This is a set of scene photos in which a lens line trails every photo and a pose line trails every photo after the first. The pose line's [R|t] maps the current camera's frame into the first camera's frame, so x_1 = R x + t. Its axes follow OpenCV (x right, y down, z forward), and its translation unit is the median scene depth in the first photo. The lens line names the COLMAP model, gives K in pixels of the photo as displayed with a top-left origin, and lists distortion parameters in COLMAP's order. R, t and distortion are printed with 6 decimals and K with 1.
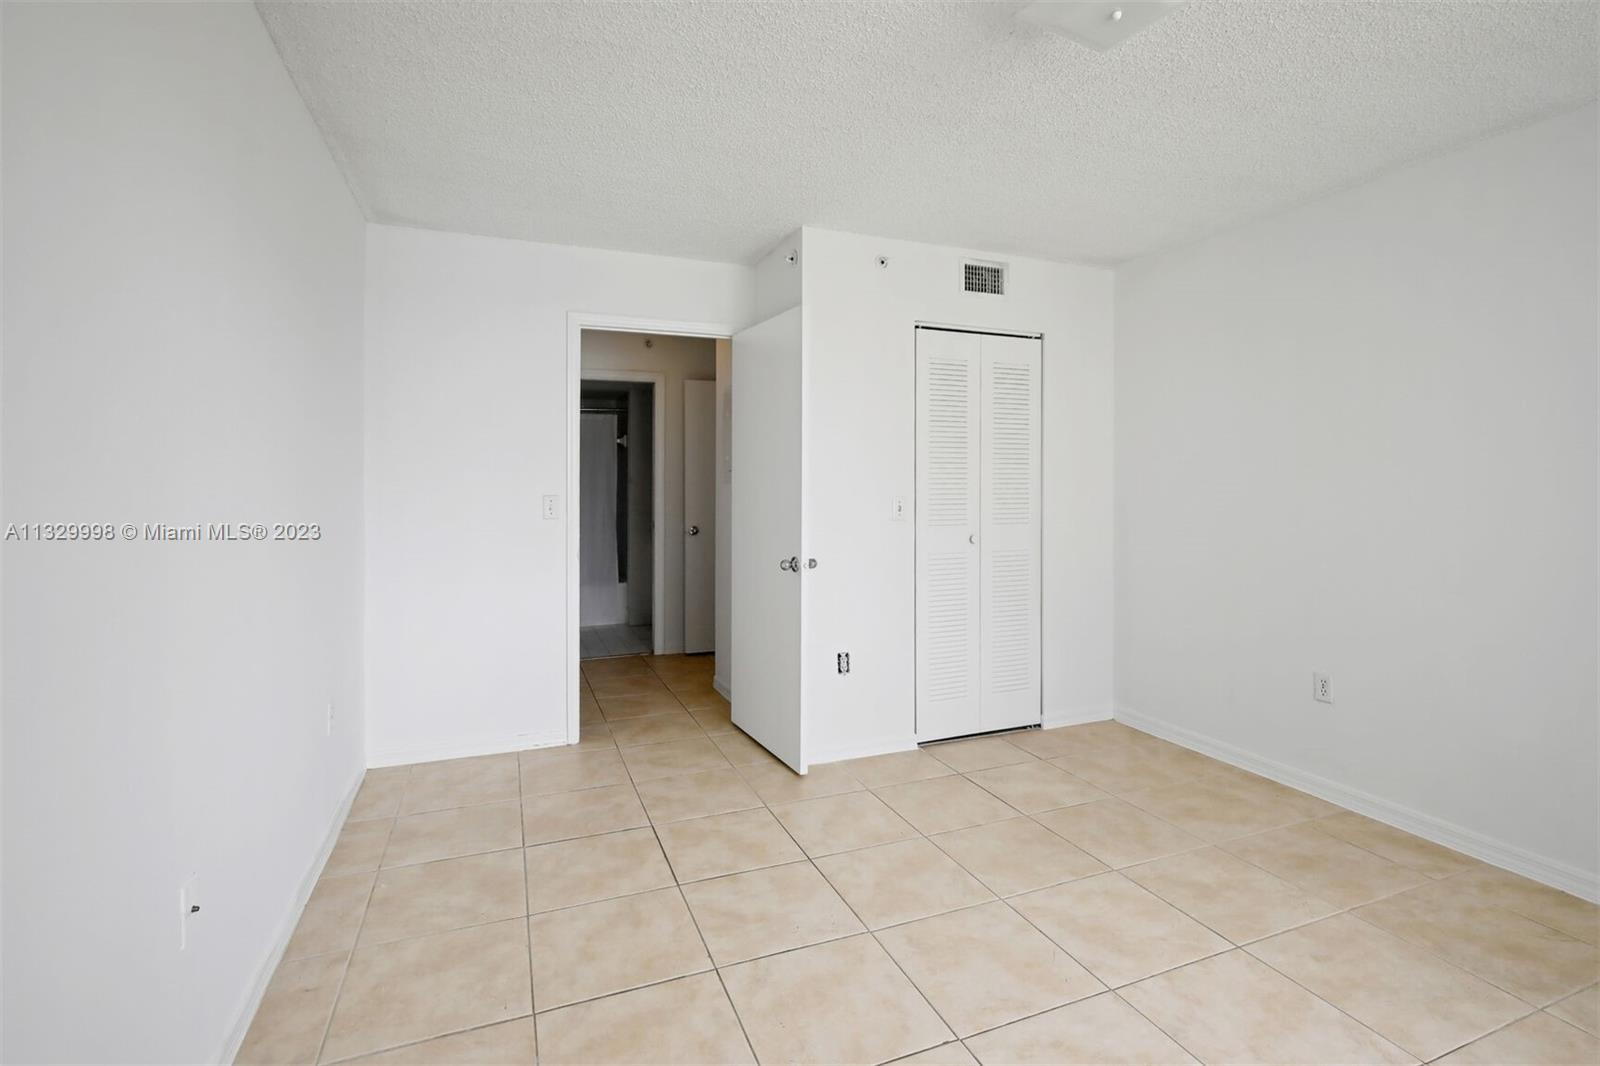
lens RADIAL K [[757.4, 0, 812.6], [0, 757.4, 492.4], [0, 0, 1]] dist [0.016665, -0.000078]
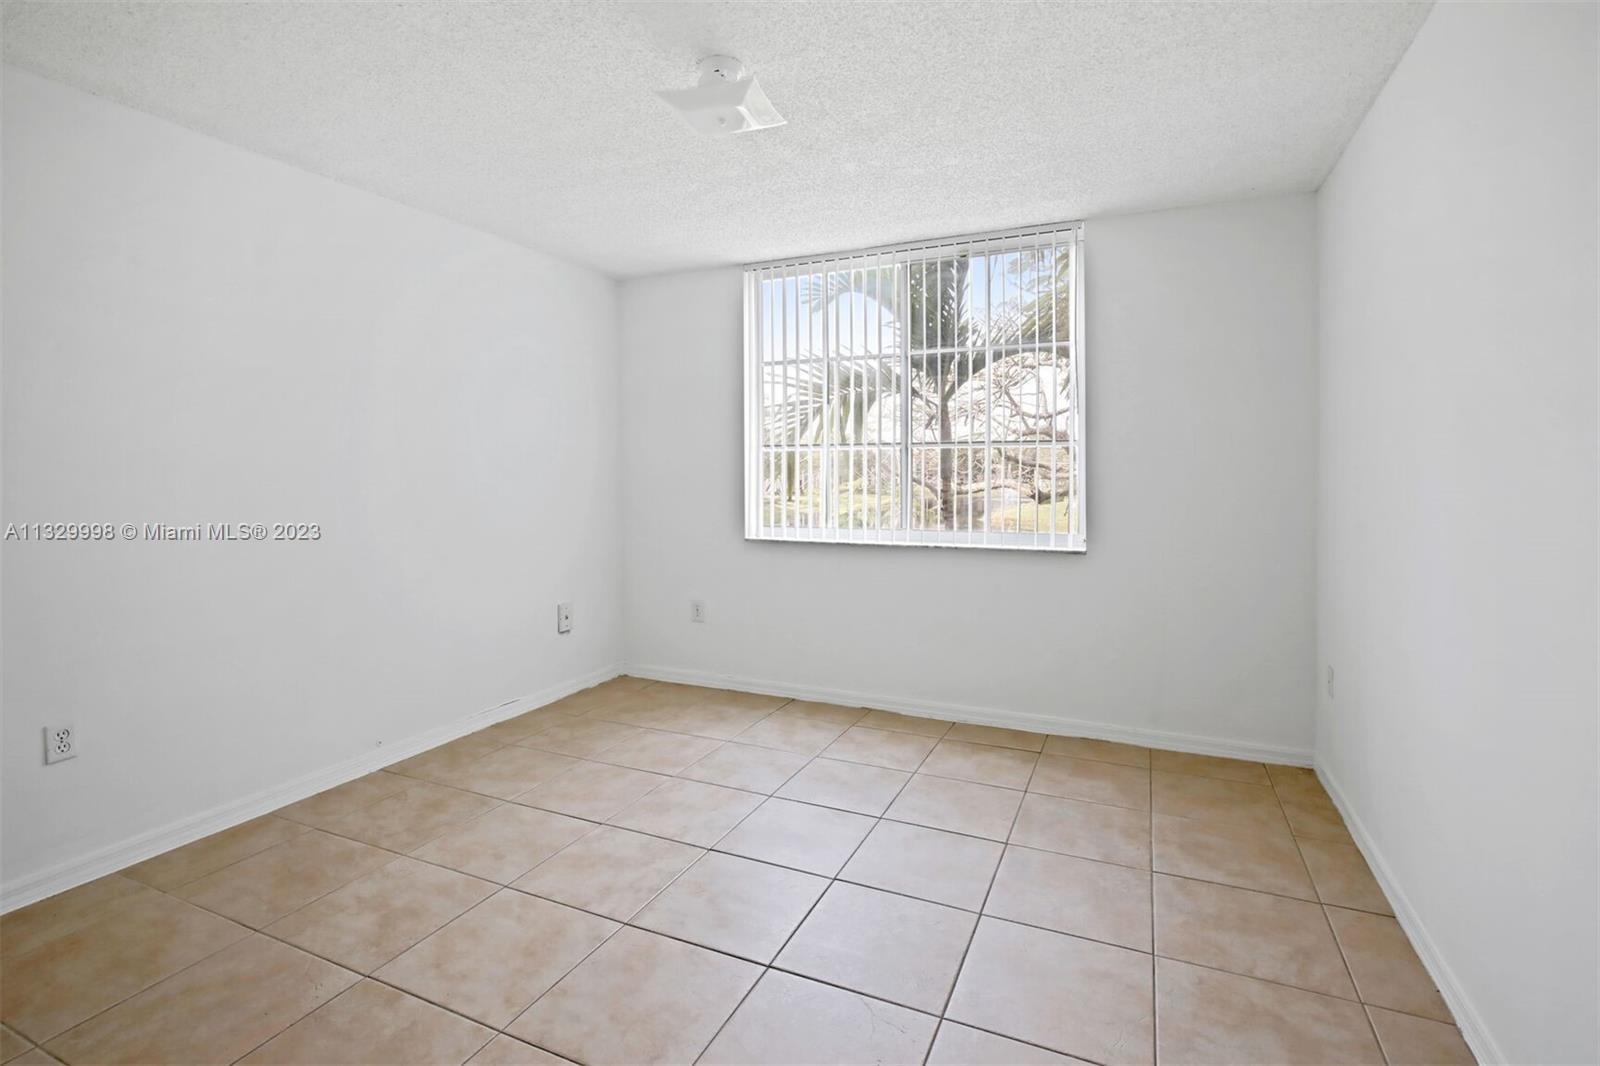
lens RADIAL K [[757.4, 0, 812.6], [0, 757.4, 492.4], [0, 0, 1]] dist [0.016665, -0.000078]
pose [[-0.671086, -0.012752, 0.741270, -0.479215], [0.016908, 0.999329, 0.032498, 0.004058], [-0.741187, 0.034343, -0.670420, 1.240095]]
